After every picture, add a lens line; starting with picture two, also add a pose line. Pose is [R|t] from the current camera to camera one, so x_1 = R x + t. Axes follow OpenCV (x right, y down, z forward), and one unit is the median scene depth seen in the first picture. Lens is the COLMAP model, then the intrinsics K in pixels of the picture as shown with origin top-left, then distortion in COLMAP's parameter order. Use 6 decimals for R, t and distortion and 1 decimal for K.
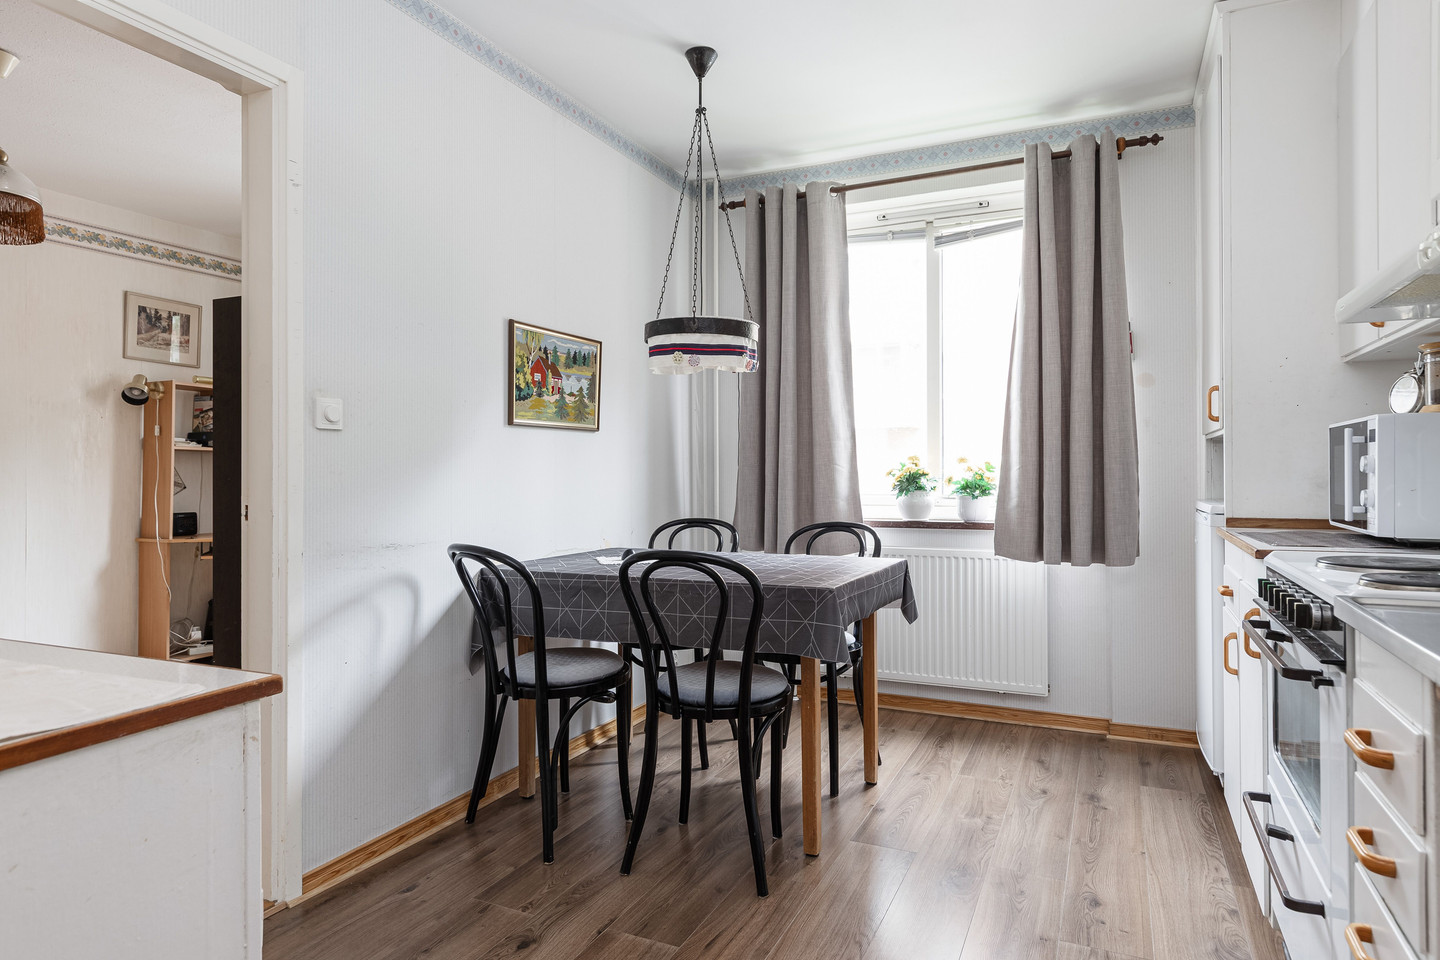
lens RADIAL K [[842.3, 0, 721.7], [0, 842.3, 477.0], [0, 0, 1]] dist [0.003542, 0.000369]
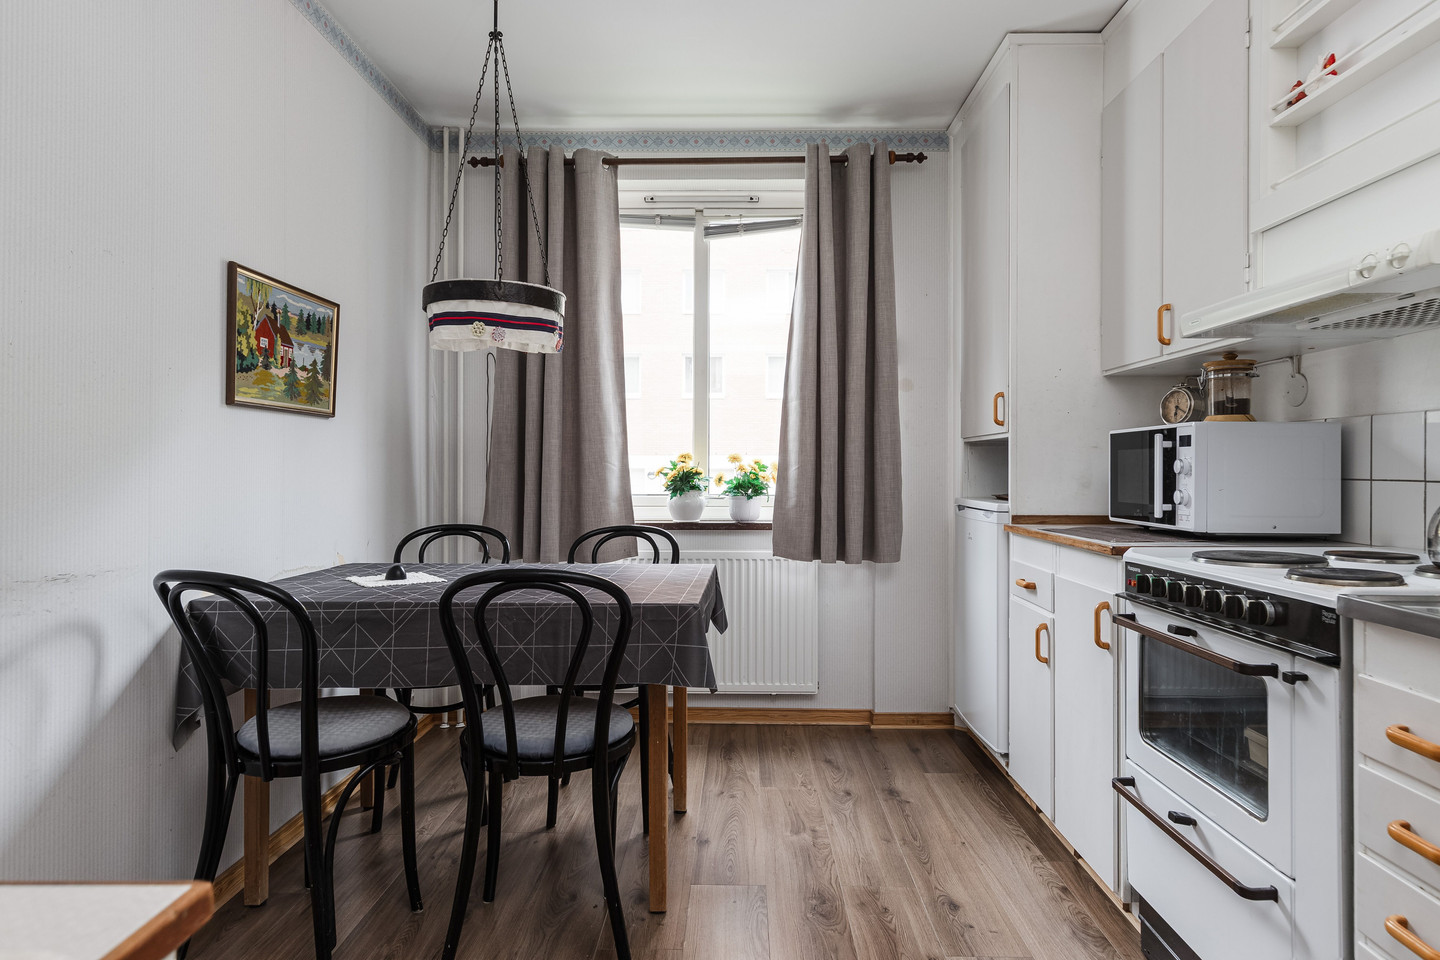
lens RADIAL K [[842.3, 0, 720.4], [0, 842.3, 474.6], [0, 0, 1]] dist [0.003542, 0.000369]
pose [[0.915464, 0.004082, 0.402379, -0.147804], [-0.003547, 0.999992, -0.002076, -0.000018], [-0.402384, 0.000473, 0.915471, 0.141956]]
